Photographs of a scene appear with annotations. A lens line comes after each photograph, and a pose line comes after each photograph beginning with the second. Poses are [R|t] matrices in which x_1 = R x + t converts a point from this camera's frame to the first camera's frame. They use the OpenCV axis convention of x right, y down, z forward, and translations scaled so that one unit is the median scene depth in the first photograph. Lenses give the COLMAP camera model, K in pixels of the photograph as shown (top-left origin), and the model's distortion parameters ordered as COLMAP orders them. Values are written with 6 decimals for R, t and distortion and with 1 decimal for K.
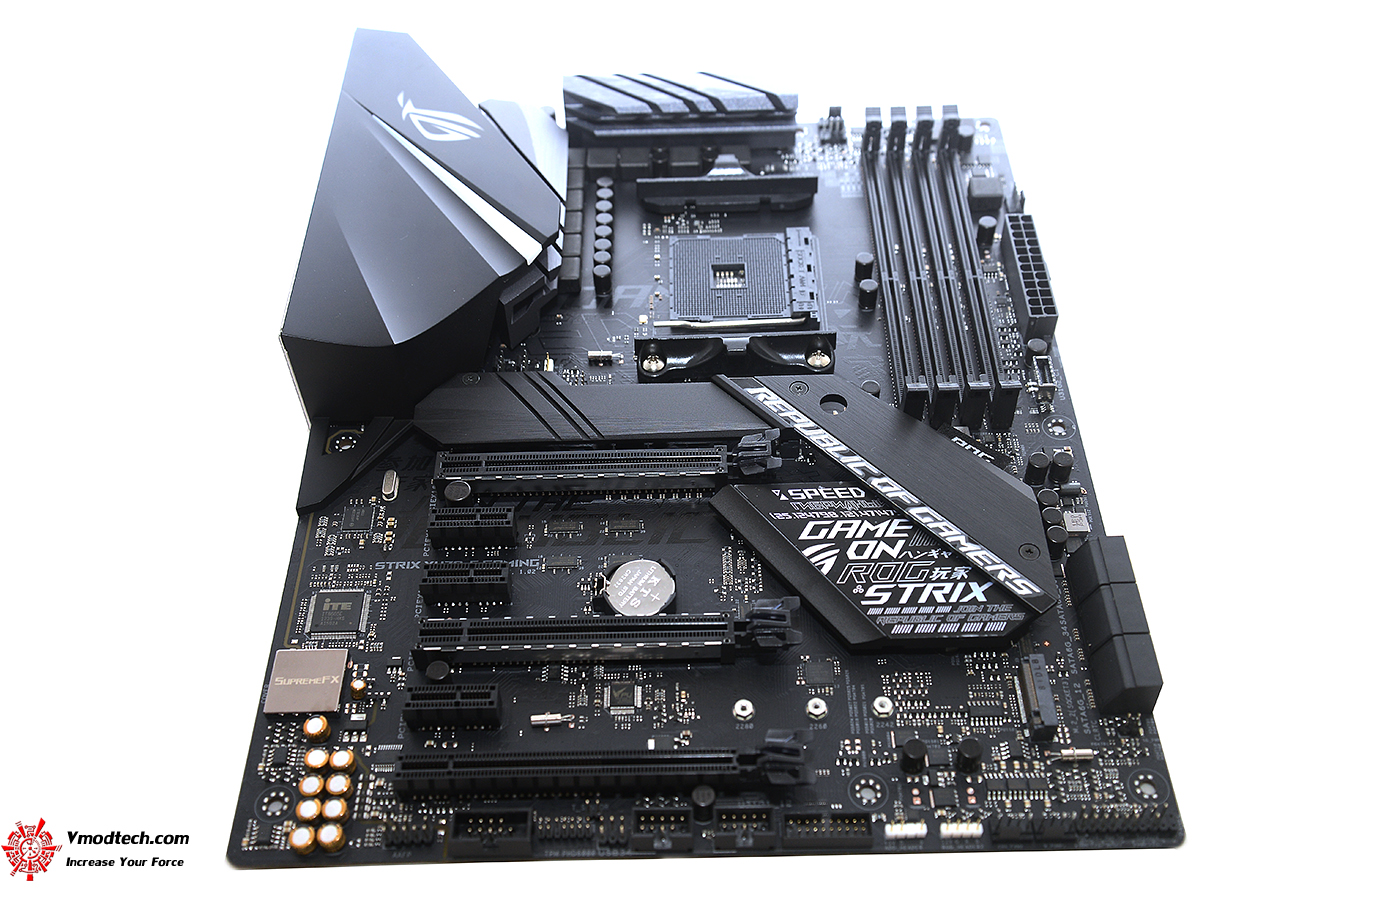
lens RADIAL K [[1398.9, 0, 680.3], [0, 1398.9, 456.6], [0, 0, 1]] dist [0.026910, 0.025528]
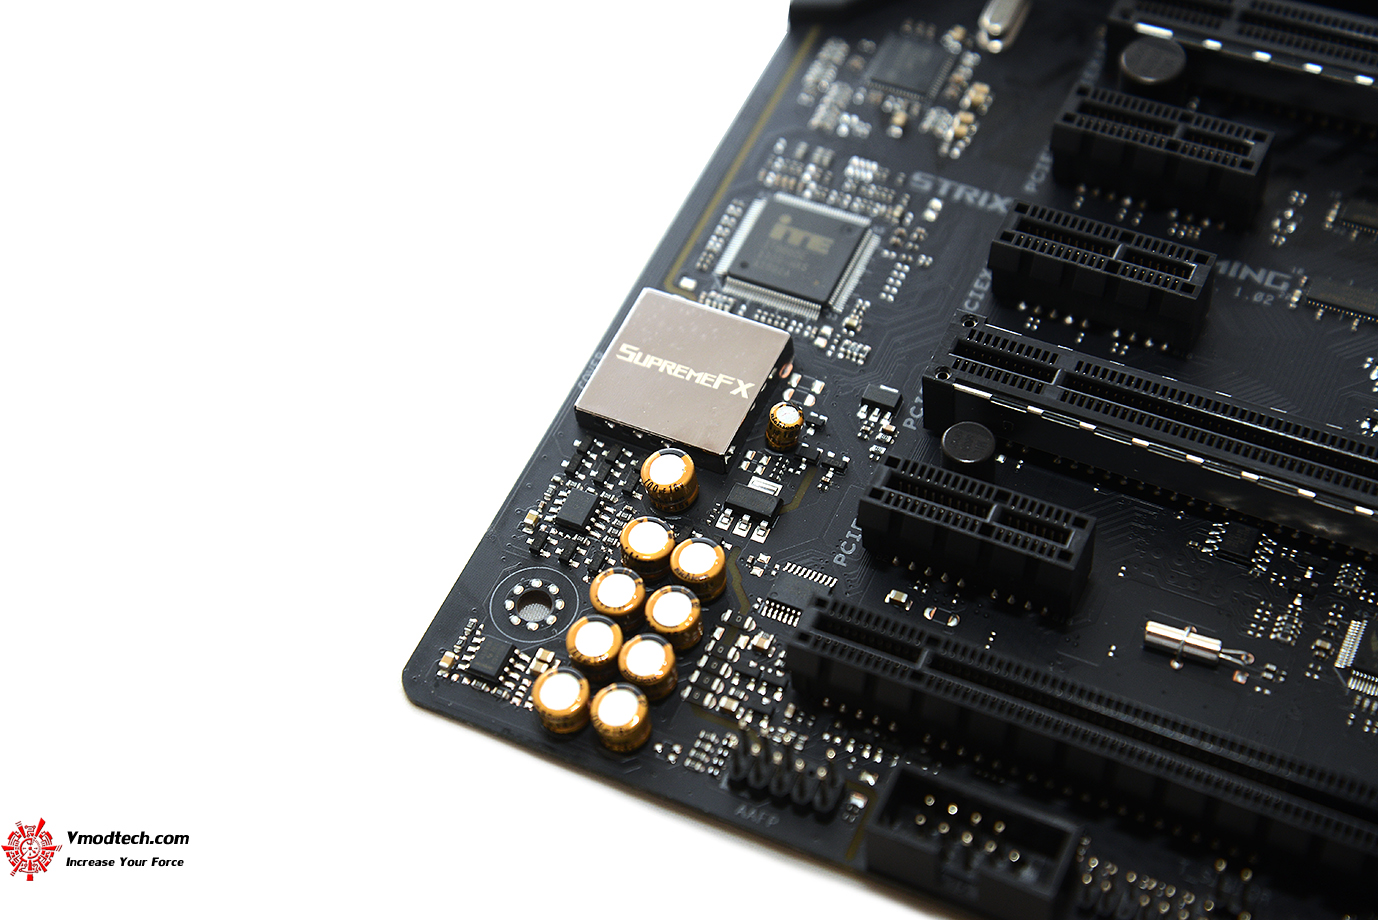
lens RADIAL K [[2575.4, 0, 678.3], [0, 2575.4, 458.0], [0, 0, 1]] dist [0.304820, -0.033923]
pose [[0.899658, 0.320739, -0.296212, -0.019617], [-0.288058, 0.945898, 0.149328, 0.064279], [0.328082, -0.049018, 0.943377, 0.233015]]
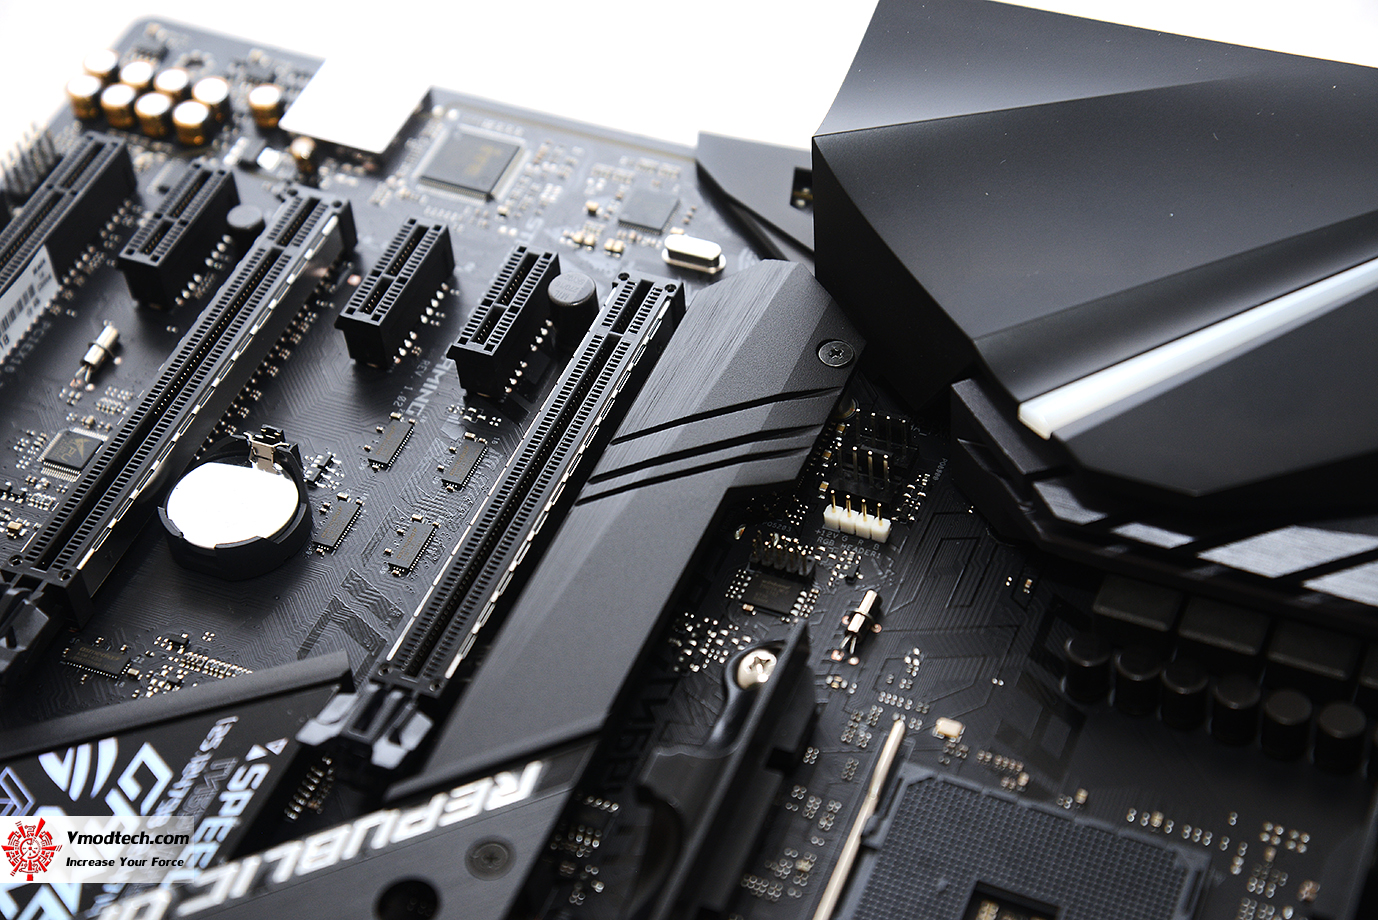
lens RADIAL K [[2712.4, 0, 684.1], [0, 2712.4, 454.4], [0, 0, 1]] dist [0.357877, 0.357611]
pose [[-0.395163, 0.715420, -0.576212, 0.503173], [-0.646488, 0.229040, 0.727732, -0.799242], [0.652610, 0.660087, 0.372002, 0.723578]]
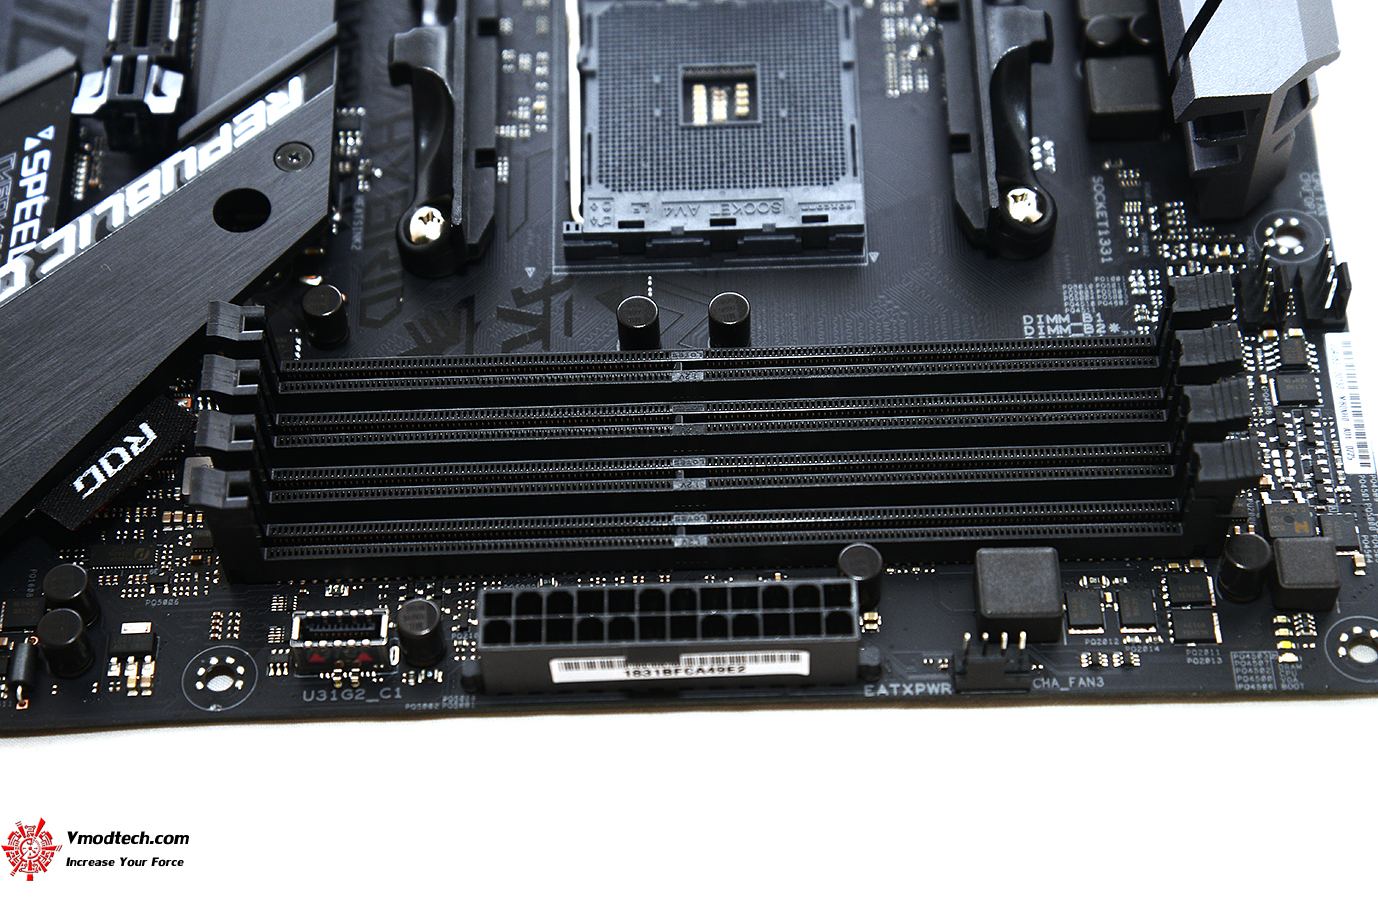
lens RADIAL K [[2712.4, 0, 684.1], [0, 2712.4, 454.4], [0, 0, 1]] dist [0.357877, 0.357611]
pose [[0.006336, 0.838067, -0.545531, 0.766486], [-0.747316, 0.366455, 0.554283, -0.709080], [0.664439, 0.404172, 0.628622, 0.596901]]
